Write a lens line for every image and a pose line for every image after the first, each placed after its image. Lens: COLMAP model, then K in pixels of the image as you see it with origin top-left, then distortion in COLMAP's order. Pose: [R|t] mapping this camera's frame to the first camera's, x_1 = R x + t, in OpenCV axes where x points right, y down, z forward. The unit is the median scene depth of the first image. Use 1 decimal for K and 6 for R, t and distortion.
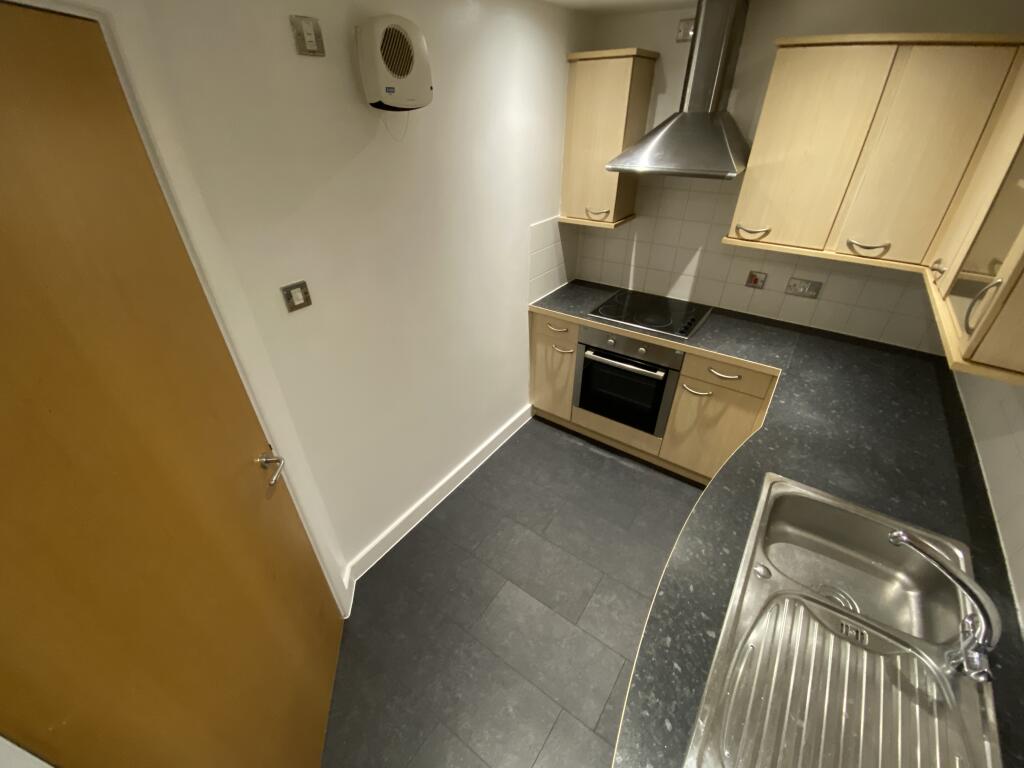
lens RADIAL K [[422.2, 0, 506.0], [0, 422.2, 390.0], [0, 0, 1]] dist [0.059530, -0.036936]
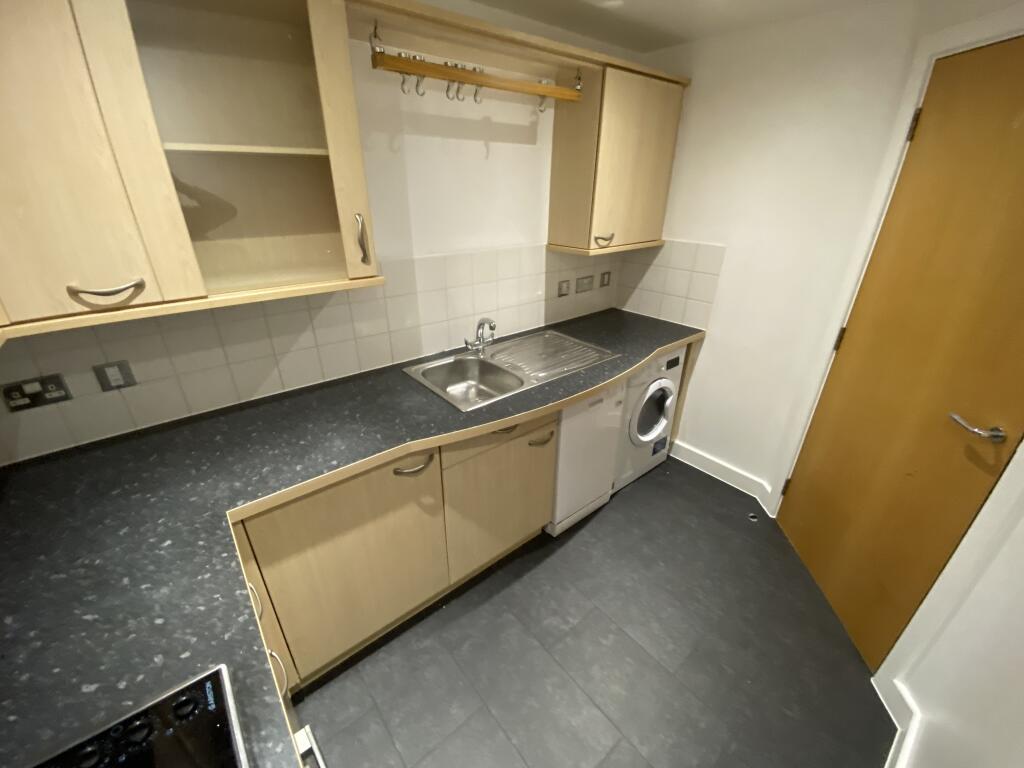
lens RADIAL K [[422.2, 0, 506.0], [0, 422.2, 390.0], [0, 0, 1]] dist [0.059530, -0.036936]
pose [[-0.963427, -0.116832, 0.241160, 0.146396], [0.150622, 0.508226, 0.847950, -0.443068], [-0.221632, 0.853262, -0.472042, 0.856222]]
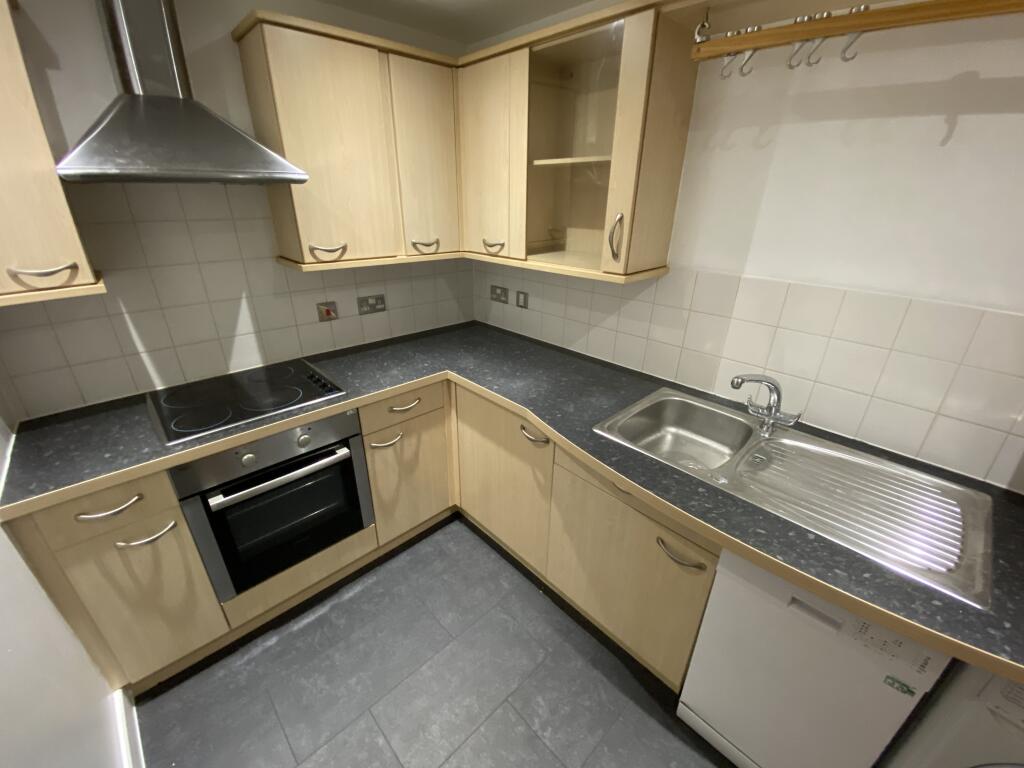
lens RADIAL K [[422.2, 0, 506.0], [0, 422.2, 390.0], [0, 0, 1]] dist [0.059530, -0.036936]
pose [[0.200812, -0.405006, 0.891989, -0.175215], [0.539842, 0.805558, 0.244228, -0.142931], [-0.817463, 0.432489, 0.380405, 0.441448]]
